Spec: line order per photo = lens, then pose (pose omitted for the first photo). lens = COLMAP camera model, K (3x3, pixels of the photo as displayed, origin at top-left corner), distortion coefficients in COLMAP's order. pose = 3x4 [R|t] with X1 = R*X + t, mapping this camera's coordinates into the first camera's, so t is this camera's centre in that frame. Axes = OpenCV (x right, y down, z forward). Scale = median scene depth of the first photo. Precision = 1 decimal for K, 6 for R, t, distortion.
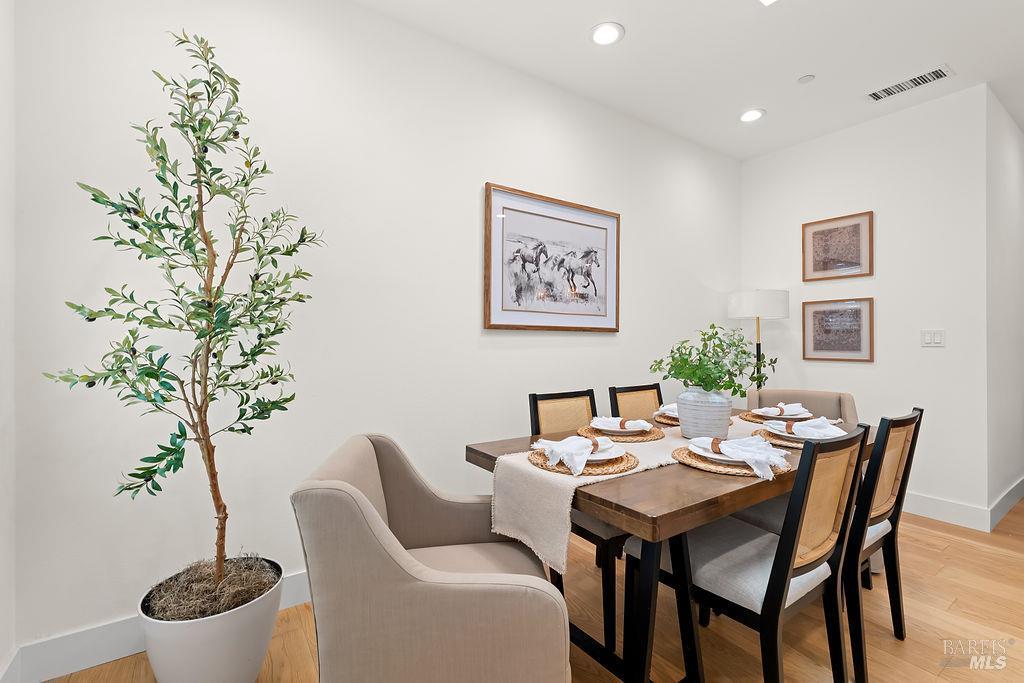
lens RADIAL K [[456.9, 0, 510.9], [0, 456.9, 339.5], [0, 0, 1]] dist [-0.011869, 0.006000]
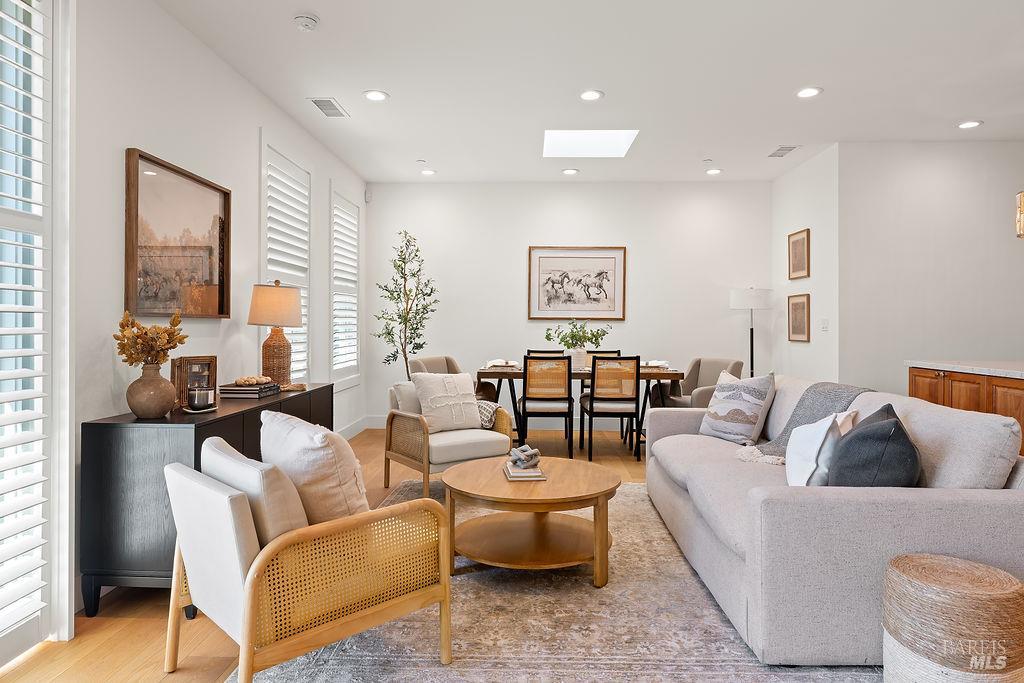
lens RADIAL K [[636.6, 0, 510.1], [0, 636.6, 323.0], [0, 0, 1]] dist [-0.003076, -0.000258]
pose [[0.805122, -0.000101, -0.593109, 1.410424], [-0.001571, 0.999996, -0.002304, -0.001433], [0.593107, 0.002787, 0.805119, -1.189086]]
